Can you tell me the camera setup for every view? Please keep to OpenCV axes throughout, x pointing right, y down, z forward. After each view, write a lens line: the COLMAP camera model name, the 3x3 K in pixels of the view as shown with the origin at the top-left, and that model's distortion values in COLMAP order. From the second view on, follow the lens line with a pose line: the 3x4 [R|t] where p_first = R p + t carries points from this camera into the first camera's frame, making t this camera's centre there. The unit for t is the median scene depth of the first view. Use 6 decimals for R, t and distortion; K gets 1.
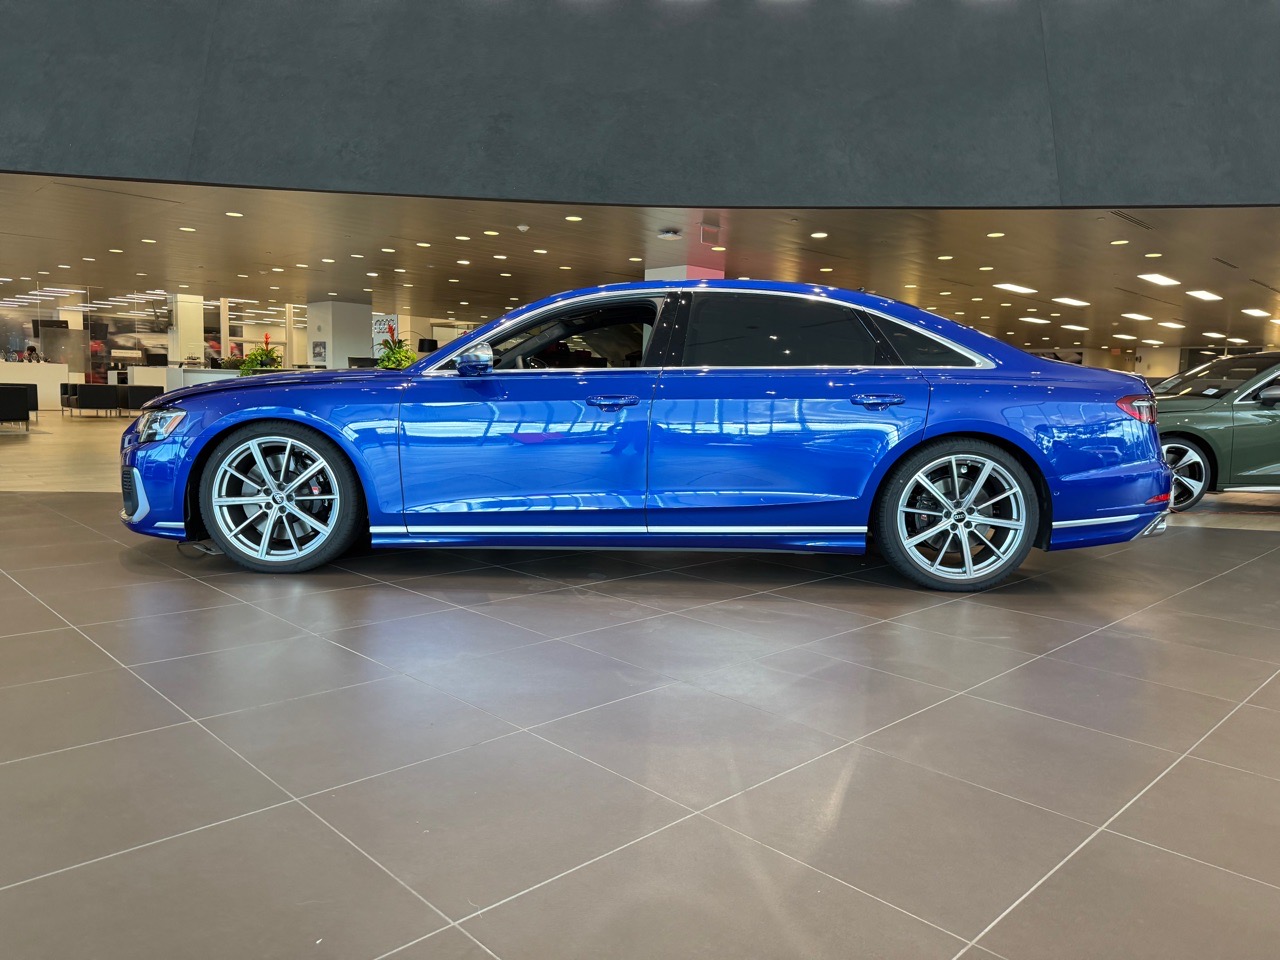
lens RADIAL K [[904.5, 0, 640.0], [0, 904.5, 480.0], [0, 0, 1]] dist [0.032267, -0.033304]
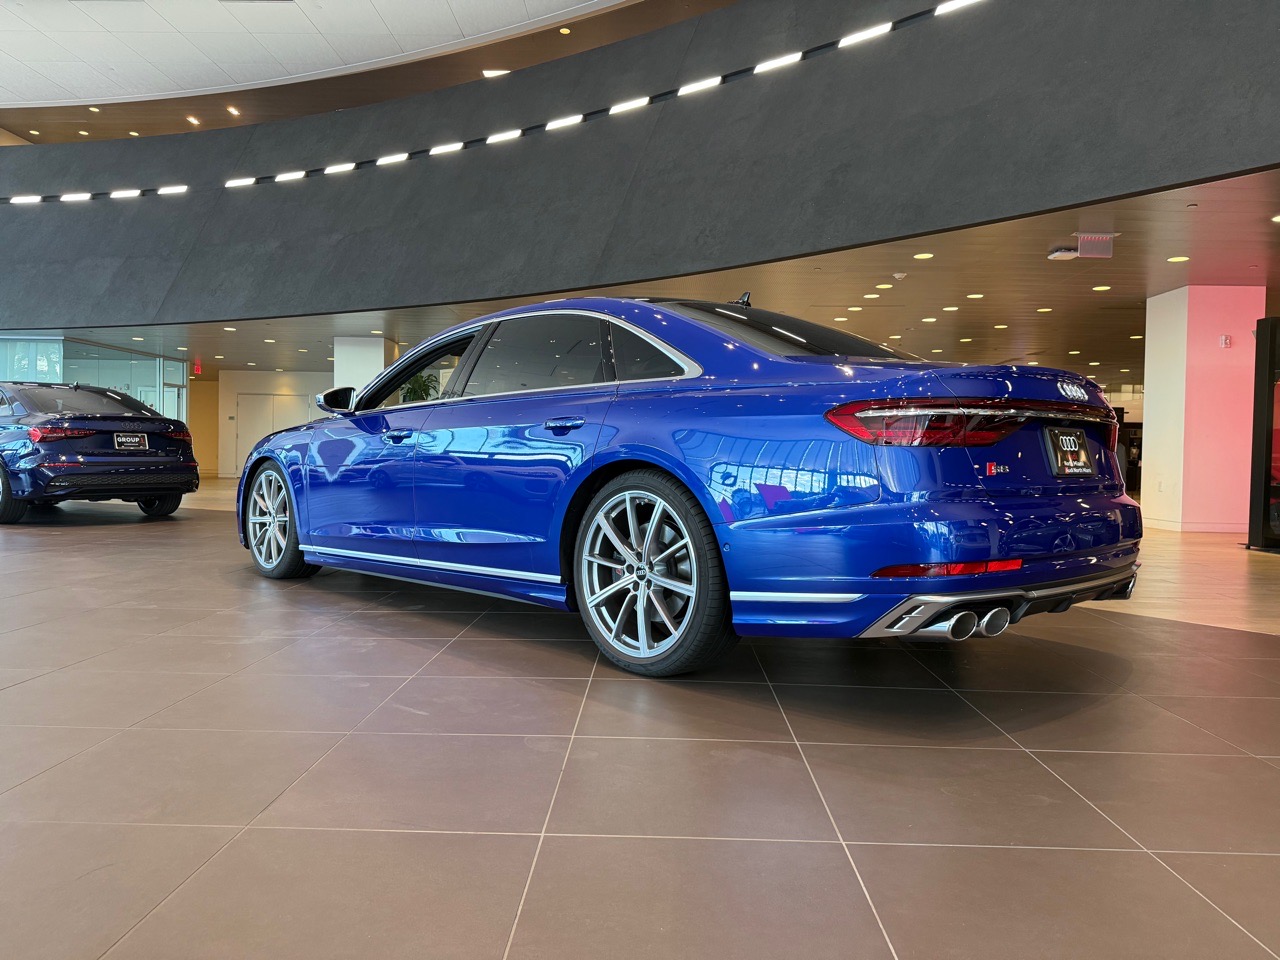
lens RADIAL K [[881.6, 0, 640.0], [0, 881.6, 480.0], [0, 0, 1]] dist [0.027174, -0.034073]
pose [[0.706169, 0.002298, -0.708040, 0.872858], [-0.059301, 0.996673, -0.055910, 0.004481], [0.705556, 0.081469, 0.703956, 0.475105]]
